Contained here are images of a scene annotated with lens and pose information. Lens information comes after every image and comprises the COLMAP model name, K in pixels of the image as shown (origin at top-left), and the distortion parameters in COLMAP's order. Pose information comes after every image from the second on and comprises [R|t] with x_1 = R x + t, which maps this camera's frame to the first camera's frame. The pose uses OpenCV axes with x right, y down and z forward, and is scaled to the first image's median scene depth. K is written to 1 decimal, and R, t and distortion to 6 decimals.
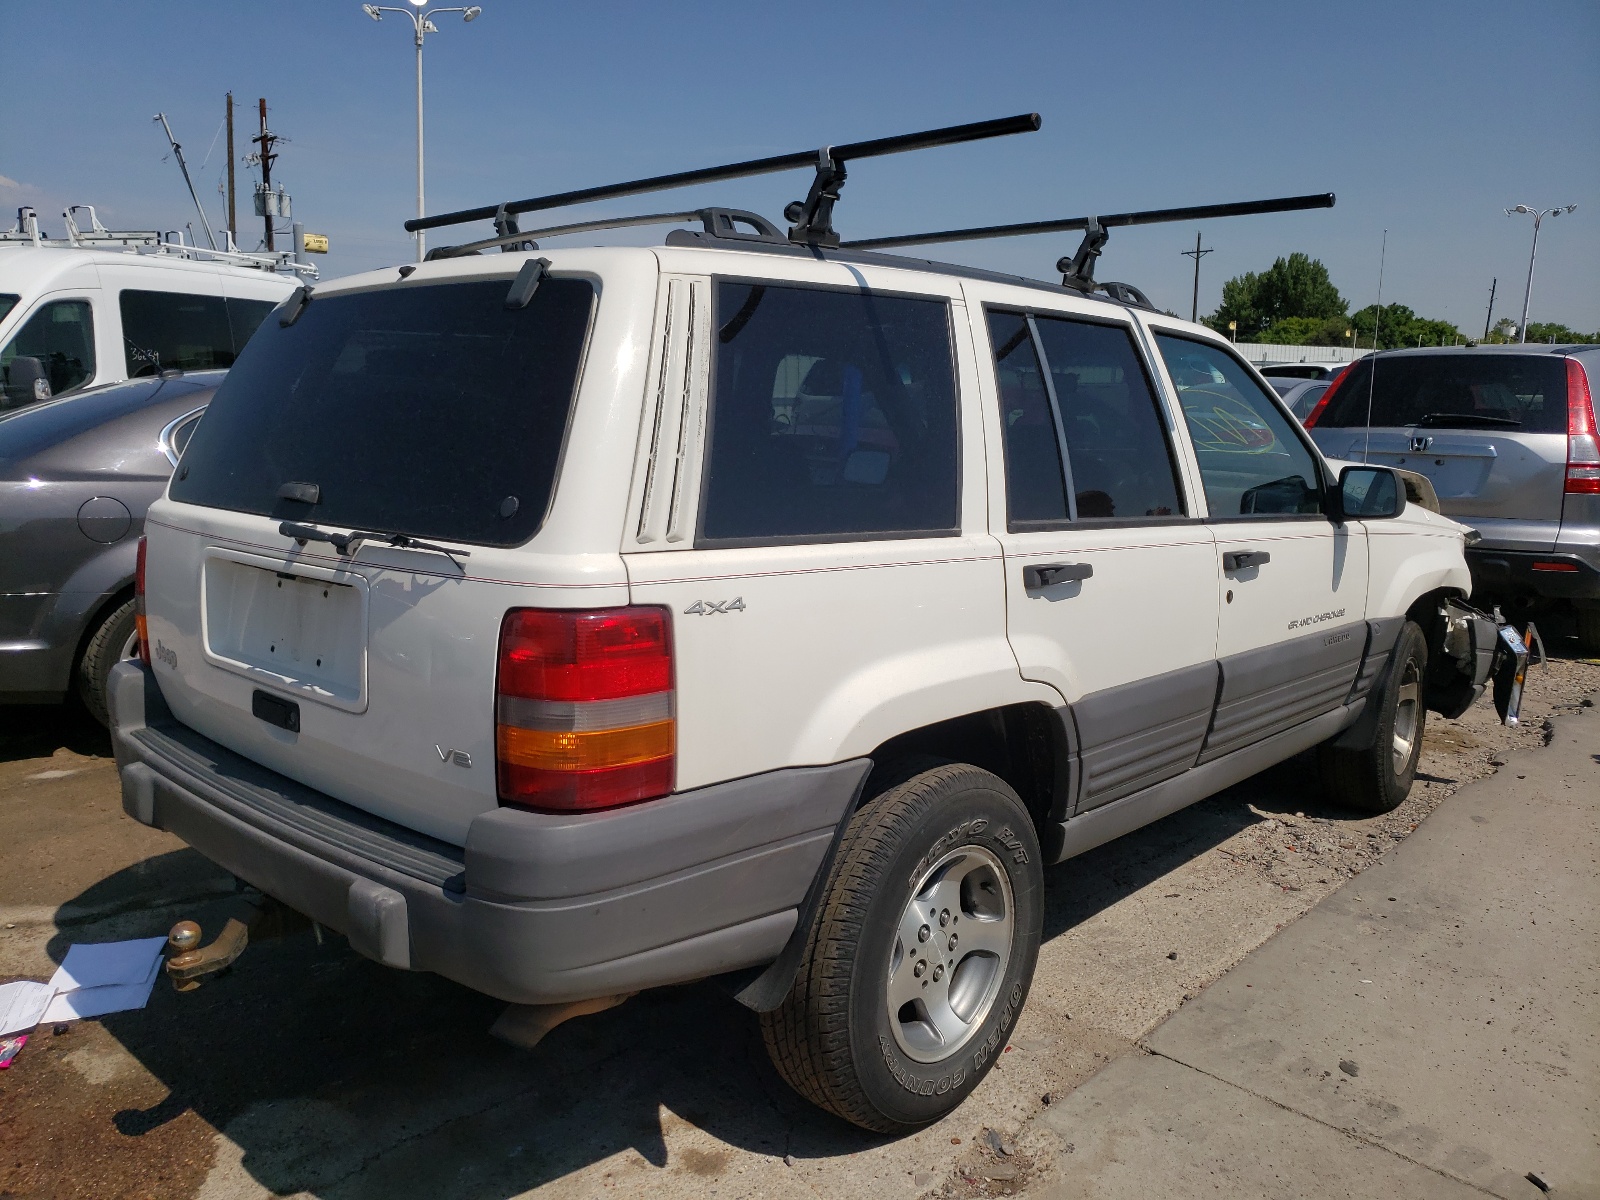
lens RADIAL K [[1205.0, 0, 799.3], [0, 1205.0, 598.1], [0, 0, 1]] dist [-0.001754, 0.001775]
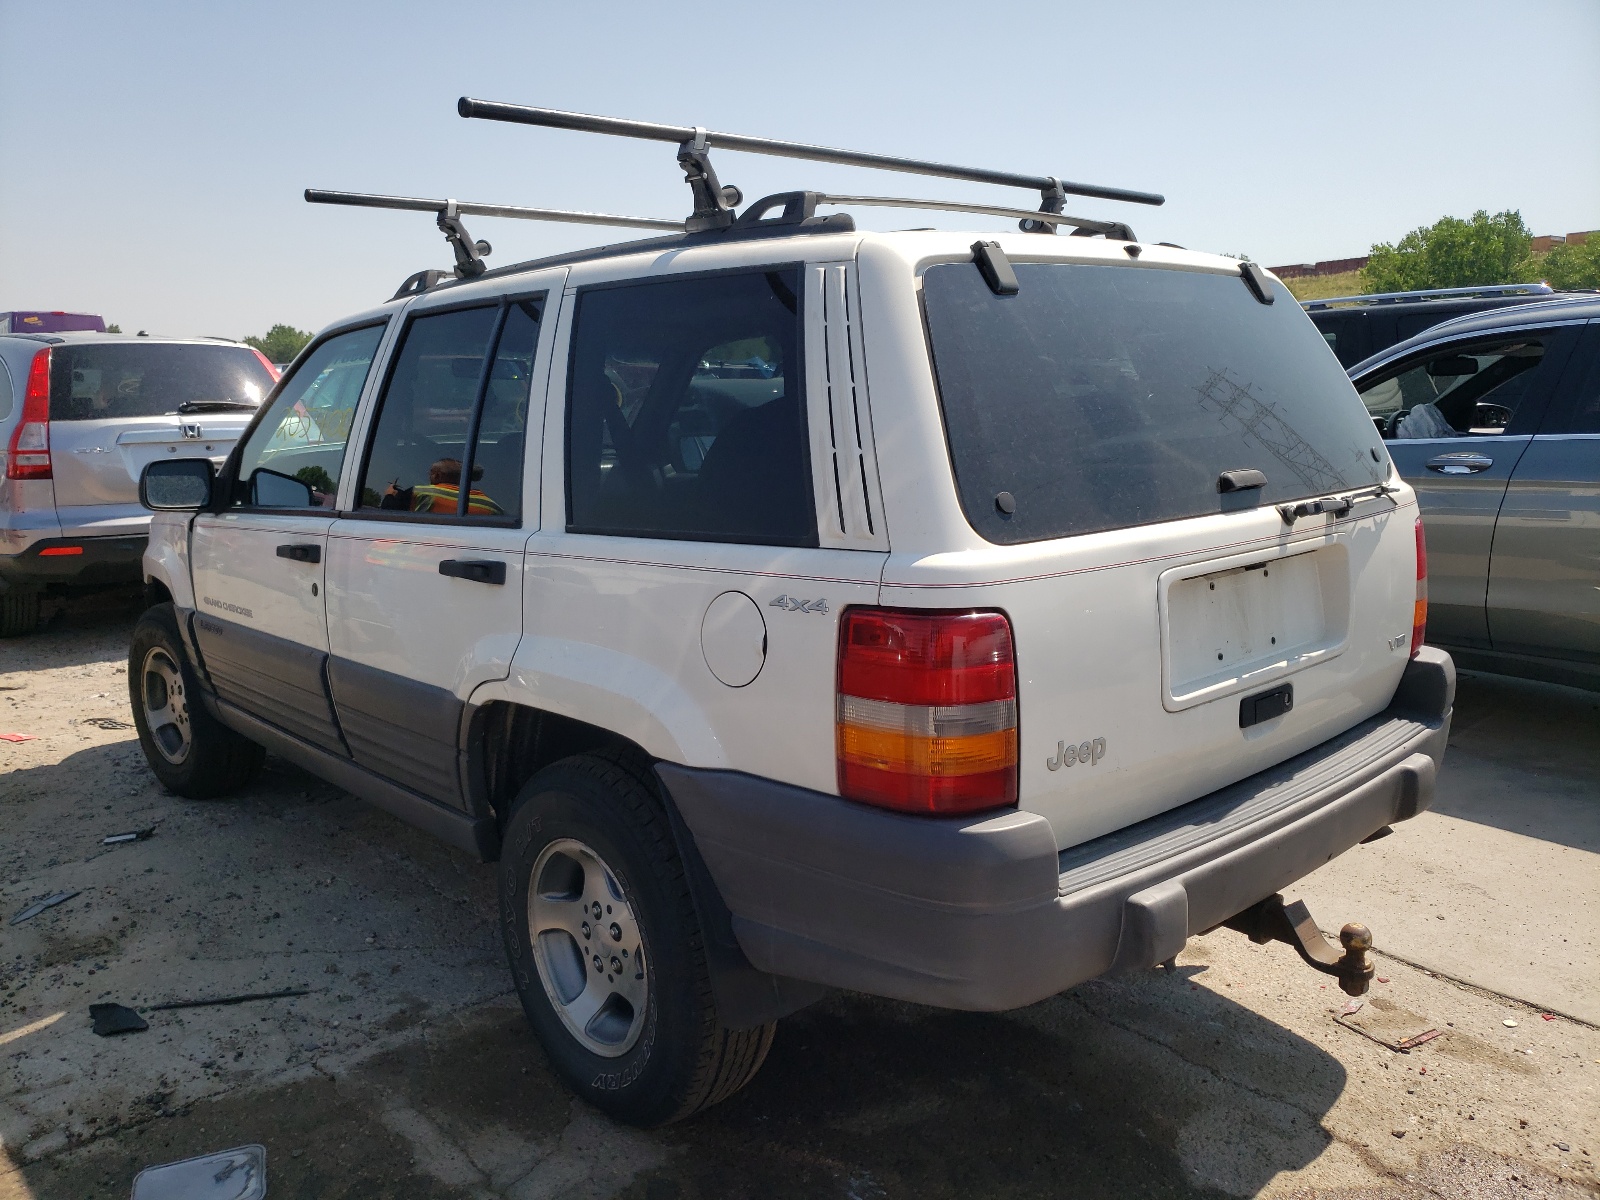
lens RADIAL K [[1205.0, 0, 799.7], [0, 1205.0, 604.0], [0, 0, 1]] dist [-0.001754, 0.001775]
pose [[0.134610, -0.194387, 0.971645, -1.443457], [0.181783, 0.968772, 0.168628, -0.222575], [-0.974082, 0.153930, 0.165743, 1.217515]]
